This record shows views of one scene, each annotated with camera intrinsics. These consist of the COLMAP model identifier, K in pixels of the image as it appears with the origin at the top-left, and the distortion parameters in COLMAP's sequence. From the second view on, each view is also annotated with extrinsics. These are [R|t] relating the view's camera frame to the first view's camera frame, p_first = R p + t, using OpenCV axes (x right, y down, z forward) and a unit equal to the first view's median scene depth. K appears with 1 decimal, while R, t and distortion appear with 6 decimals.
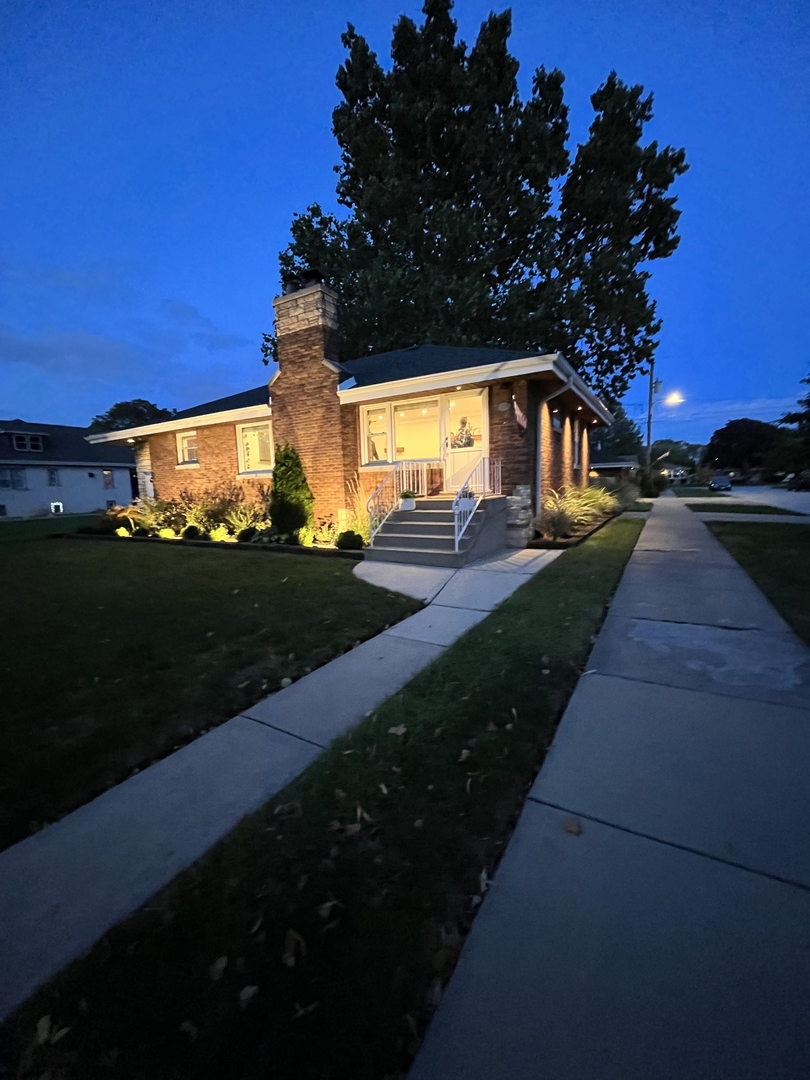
lens RADIAL K [[433.8, 0, 401.5], [0, 433.8, 542.1], [0, 0, 1]] dist [0.001526, -0.001856]
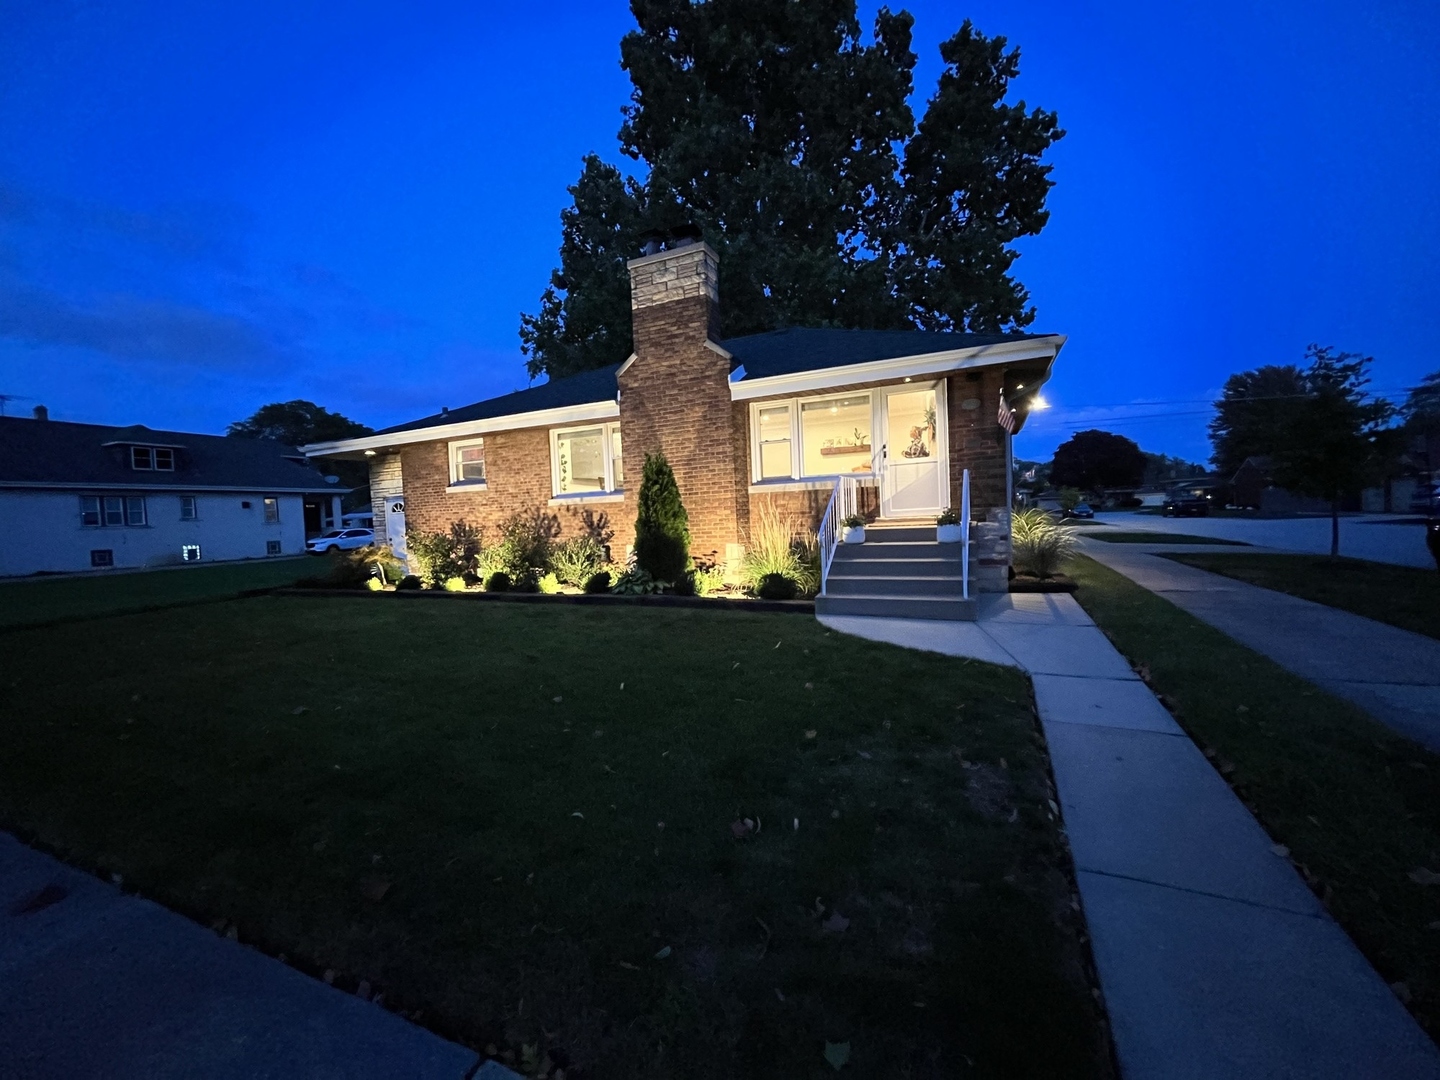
lens RADIAL K [[578.5, 0, 723.1], [0, 578.5, 542.2], [0, 0, 1]] dist [0.001526, -0.001856]
pose [[0.994657, -0.015696, 0.102034, -0.187483], [0.024217, 0.996271, -0.082812, -0.000273], [-0.100354, 0.084840, 0.991328, 0.042272]]
